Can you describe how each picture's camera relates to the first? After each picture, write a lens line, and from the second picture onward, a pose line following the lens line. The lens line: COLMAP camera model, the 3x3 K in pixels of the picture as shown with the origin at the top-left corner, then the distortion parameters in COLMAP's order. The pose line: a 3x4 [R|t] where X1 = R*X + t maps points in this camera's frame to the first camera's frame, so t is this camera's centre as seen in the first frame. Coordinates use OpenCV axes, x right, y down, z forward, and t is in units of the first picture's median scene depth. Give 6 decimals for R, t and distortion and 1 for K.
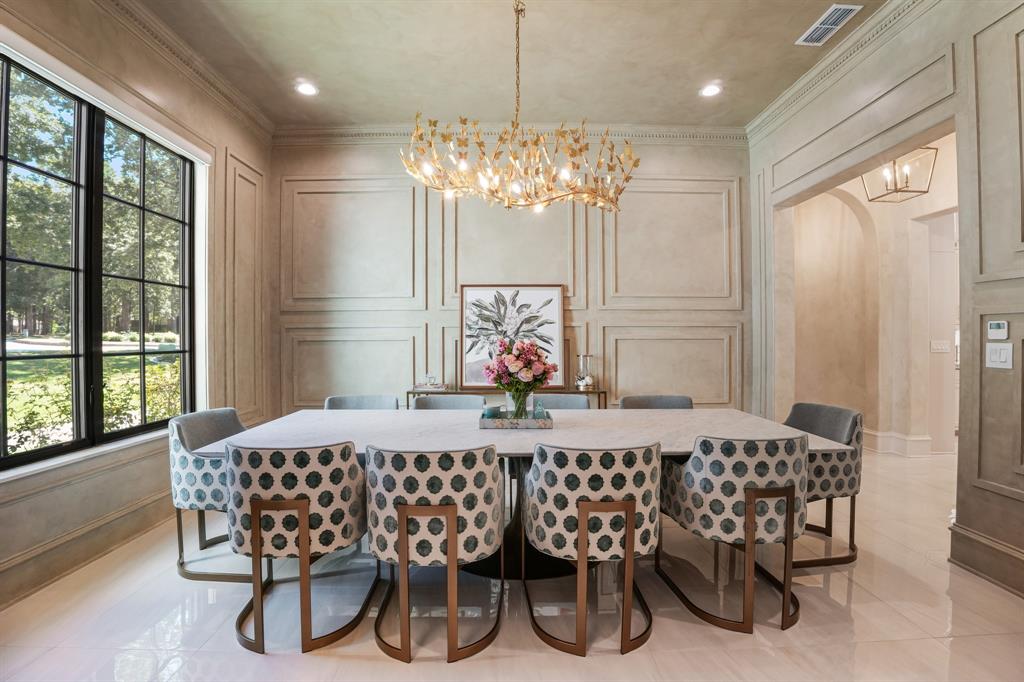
lens RADIAL K [[456.3, 0, 511.0], [0, 456.3, 340.3], [0, 0, 1]] dist [-0.039940, 0.003422]
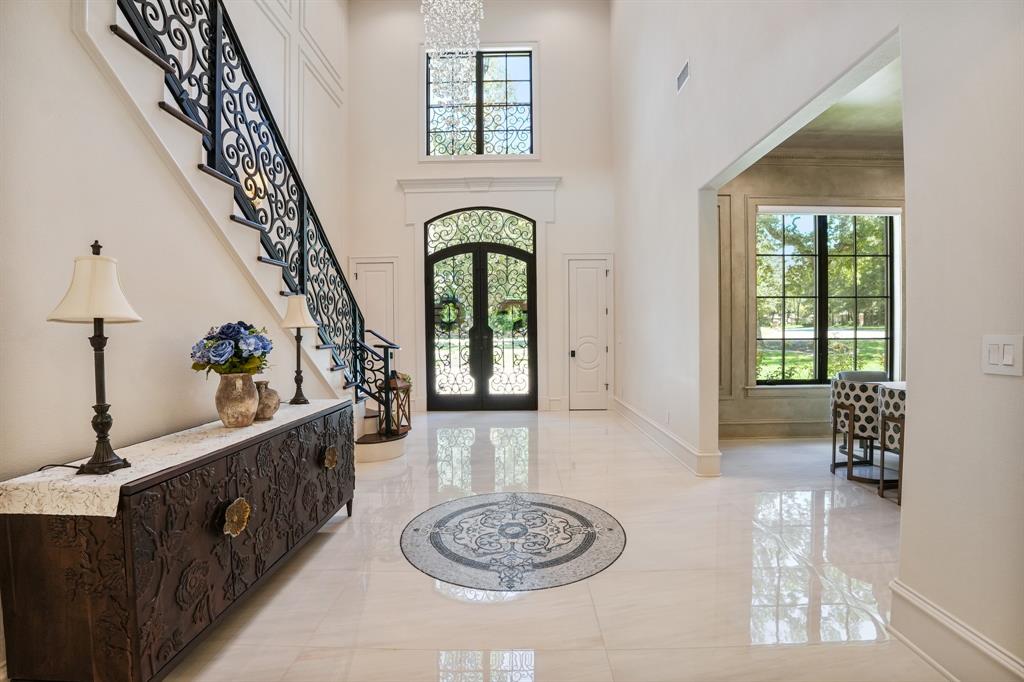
lens RADIAL K [[456.3, 0, 511.2], [0, 456.3, 341.0], [0, 0, 1]] dist [-0.039940, 0.003422]
pose [[-0.030475, 0.013743, -0.999441, 1.340343], [0.005050, 0.999895, 0.013595, 0.010689], [0.999523, -0.004633, -0.030542, -0.420374]]
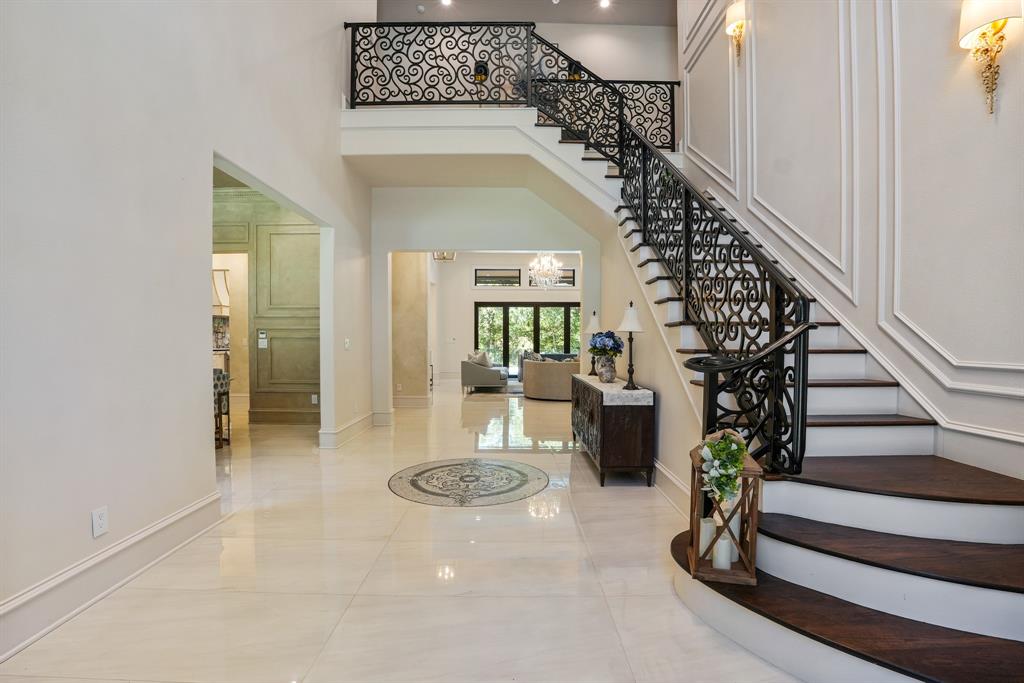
lens RADIAL K [[456.3, 0, 512.6], [0, 456.3, 343.8], [0, 0, 1]] dist [-0.039940, 0.003422]
pose [[0.006520, -0.005004, 0.999966, -1.812290], [0.000362, 0.999987, 0.005002, 0.022306], [-0.999979, 0.000329, 0.006522, -0.644121]]
